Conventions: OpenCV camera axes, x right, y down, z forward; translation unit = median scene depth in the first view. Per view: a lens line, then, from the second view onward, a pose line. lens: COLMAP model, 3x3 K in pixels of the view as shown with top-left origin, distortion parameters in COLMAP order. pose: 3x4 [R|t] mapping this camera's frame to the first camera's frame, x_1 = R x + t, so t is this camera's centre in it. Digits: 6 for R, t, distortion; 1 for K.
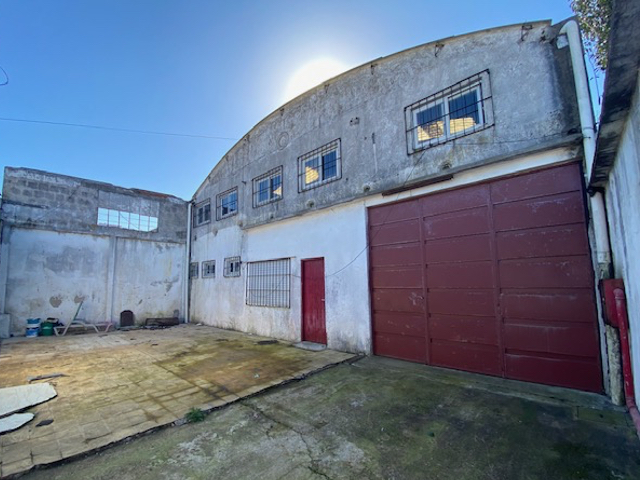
lens RADIAL K [[258.6, 0, 318.9], [0, 258.6, 257.5], [0, 0, 1]] dist [0.028848, -0.019446]
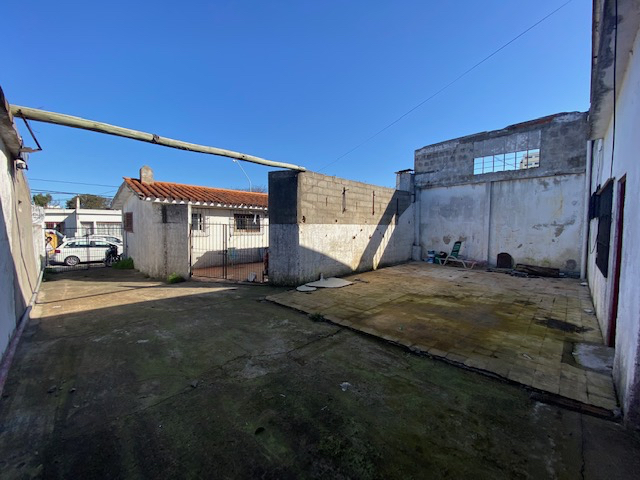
lens RADIAL K [[264.0, 0, 320.0], [0, 264.0, 240.0], [0, 0, 1]] dist [0.030036, -0.033826]
pose [[-0.017453, 0.057903, -0.998170, 0.395915], [0.100911, 0.993326, 0.055858, 0.030673], [0.994742, -0.099751, -0.023180, 0.423936]]
